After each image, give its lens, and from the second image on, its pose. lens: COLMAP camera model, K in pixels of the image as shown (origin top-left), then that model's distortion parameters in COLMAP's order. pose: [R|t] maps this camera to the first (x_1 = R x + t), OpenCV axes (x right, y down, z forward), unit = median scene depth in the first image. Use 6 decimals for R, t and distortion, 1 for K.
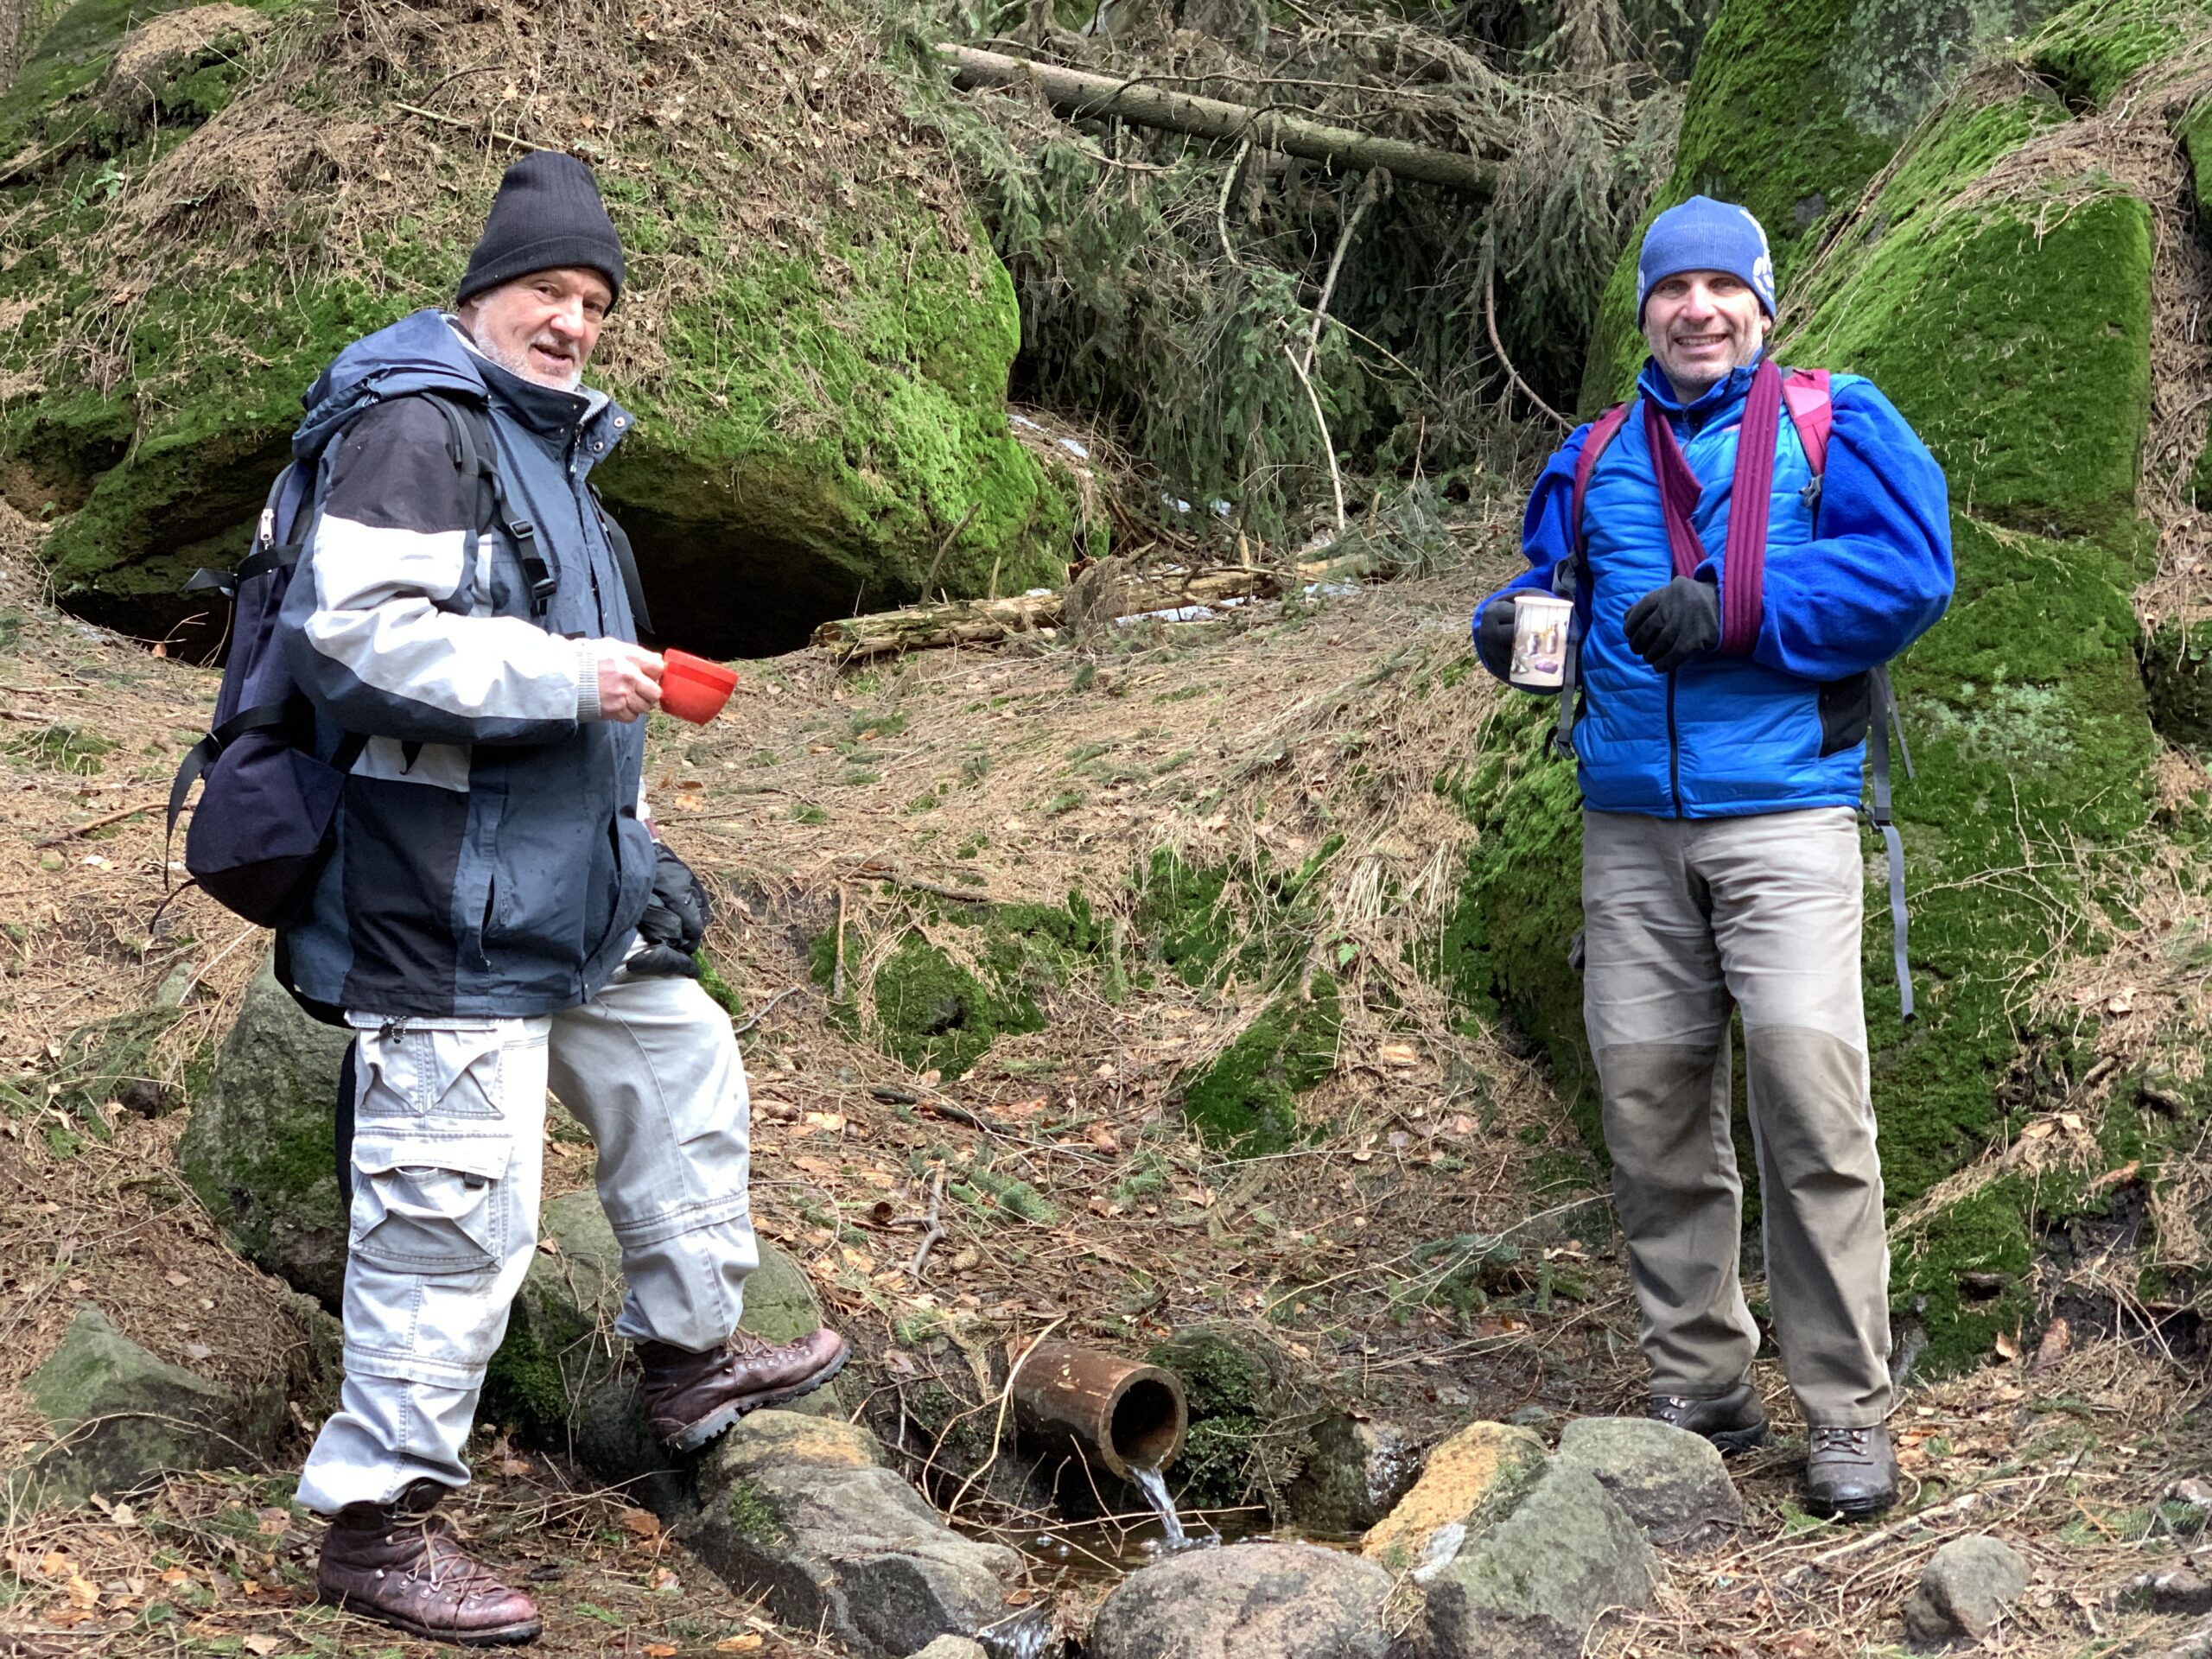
lens RADIAL K [[3145.9, 0, 1106.0], [0, 3145.9, 829.5], [0, 0, 1]] dist [0.013908, -0.209476]
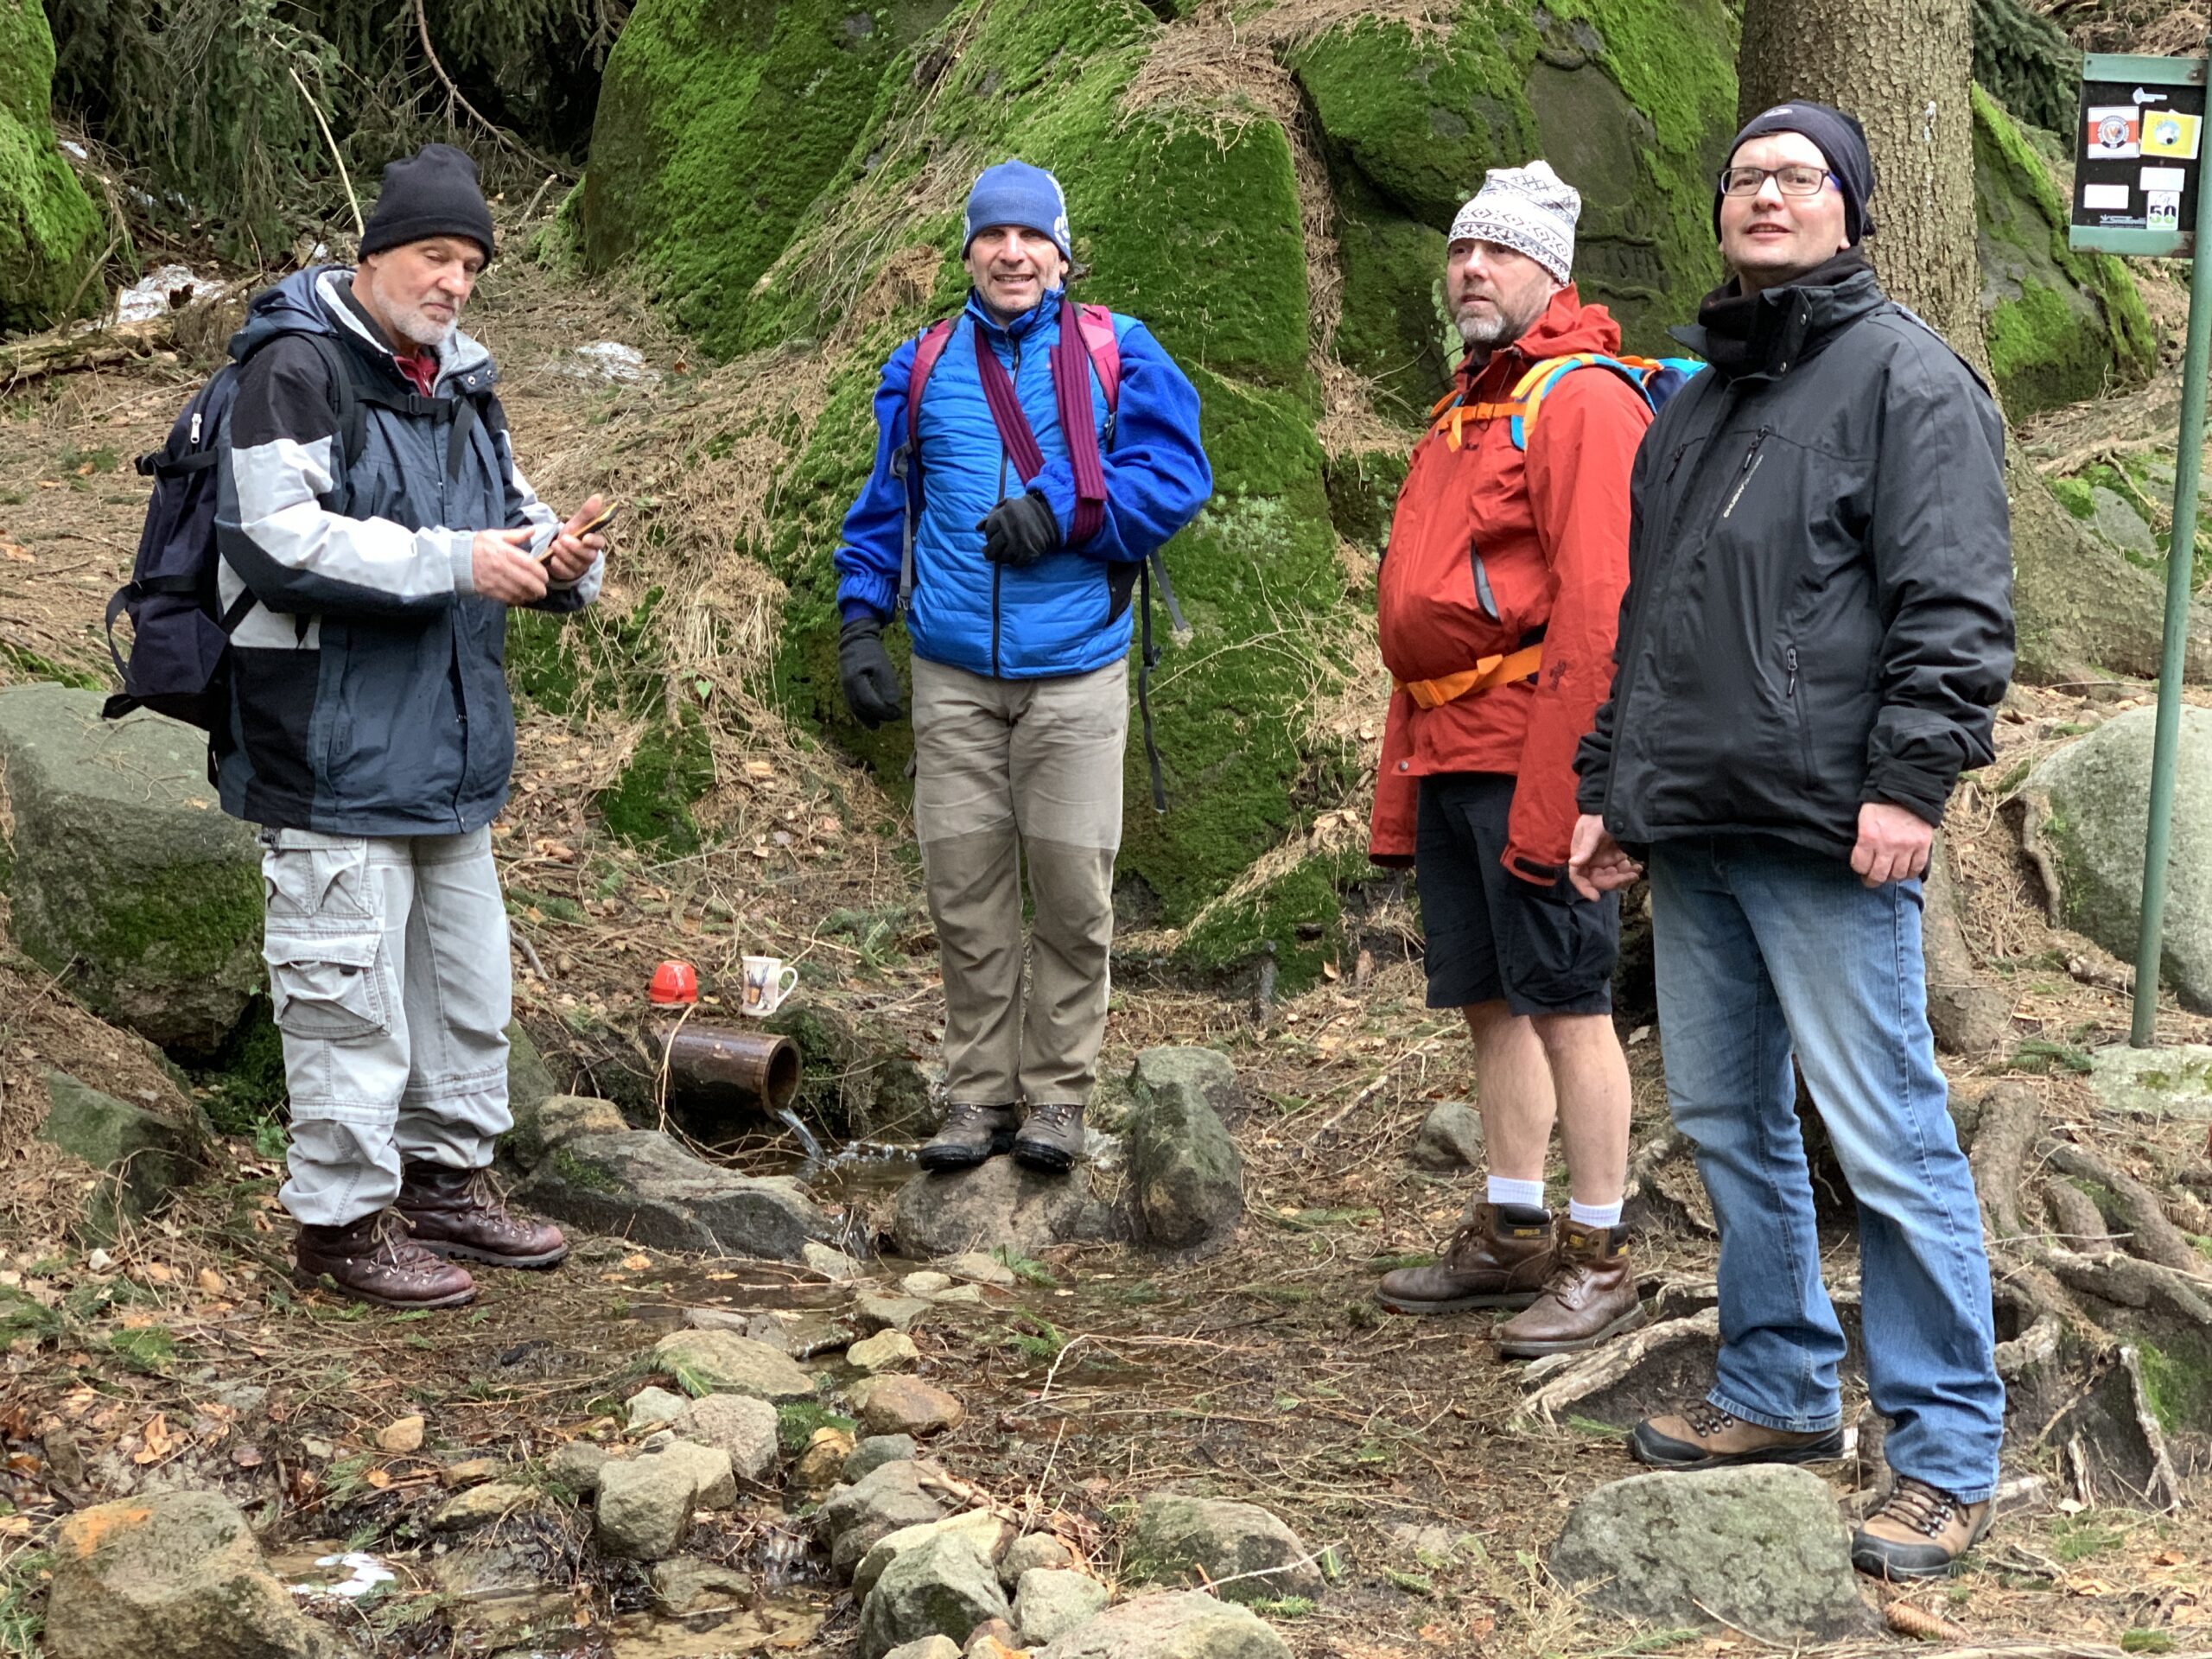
lens RADIAL K [[3145.9, 0, 1106.0], [0, 3145.9, 829.5], [0, 0, 1]] dist [0.013908, -0.209476]
pose [[0.855481, -0.073705, 0.512562, -0.425238], [-0.009509, 0.987416, 0.157858, -0.103021], [-0.517747, -0.139919, 0.844015, -0.150432]]
